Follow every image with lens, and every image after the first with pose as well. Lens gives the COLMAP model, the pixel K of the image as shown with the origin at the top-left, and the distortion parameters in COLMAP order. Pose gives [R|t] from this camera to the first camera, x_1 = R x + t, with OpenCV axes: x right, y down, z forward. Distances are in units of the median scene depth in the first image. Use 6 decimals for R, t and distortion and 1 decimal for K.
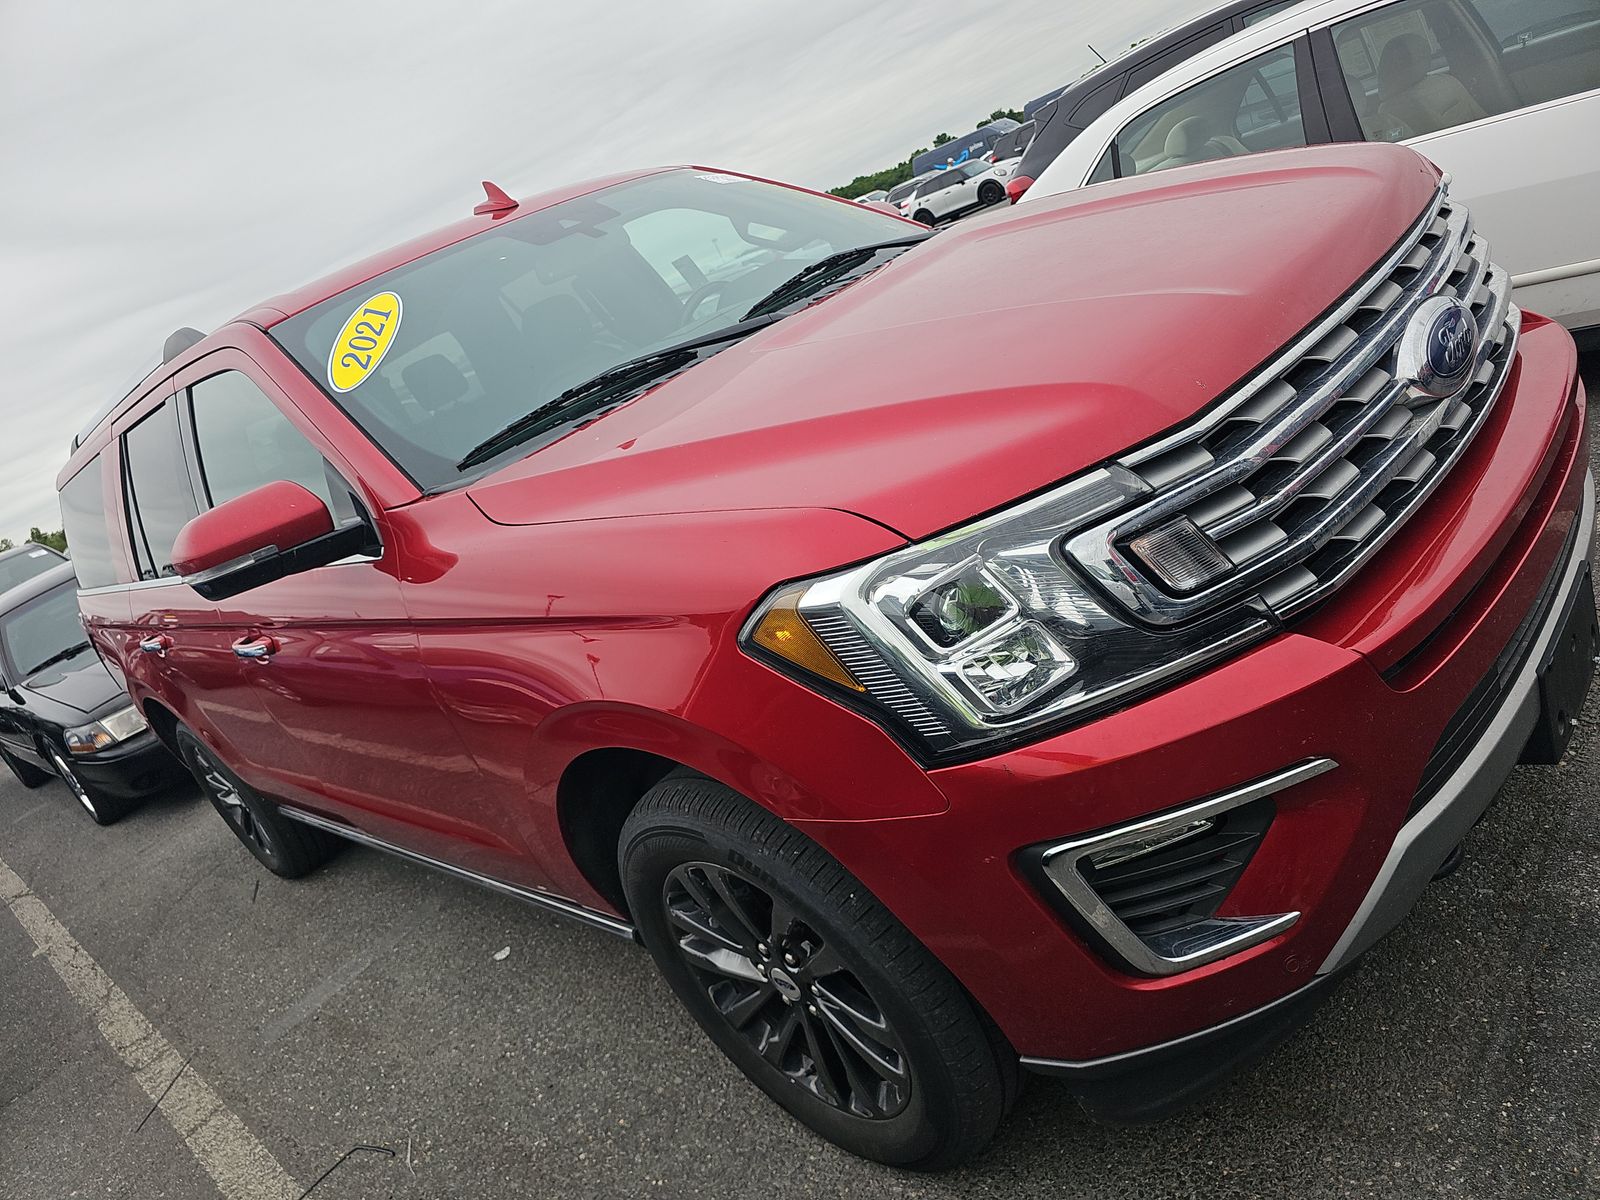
lens RADIAL K [[1085.8, 0, 806.3], [0, 1085.8, 600.9], [0, 0, 1]] dist [0.053514, -0.062463]
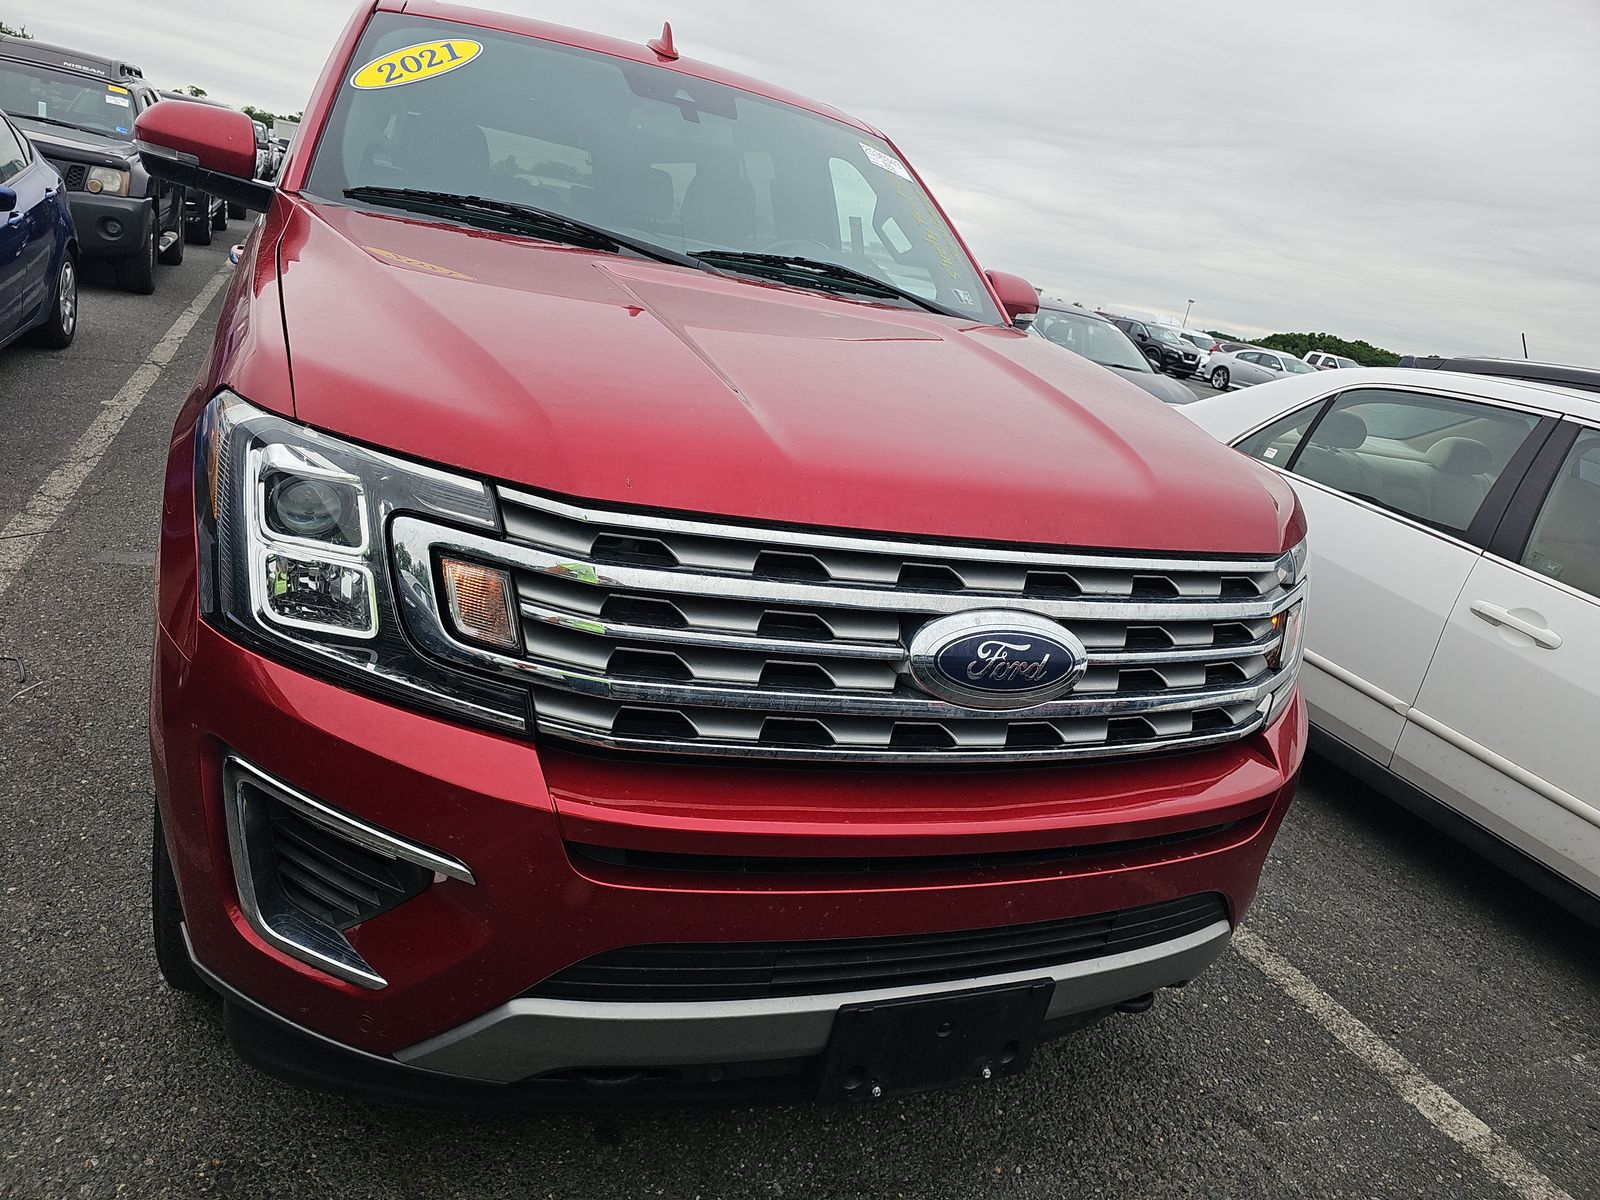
lens RADIAL K [[1085.8, 0, 806.3], [0, 1085.8, 600.9], [0, 0, 1]] dist [0.053514, -0.062463]
pose [[0.750613, 0.633471, -0.187868, 0.445251], [-0.629443, 0.772017, 0.088267, -0.185666], [0.200952, 0.051998, 0.978220, 0.077943]]
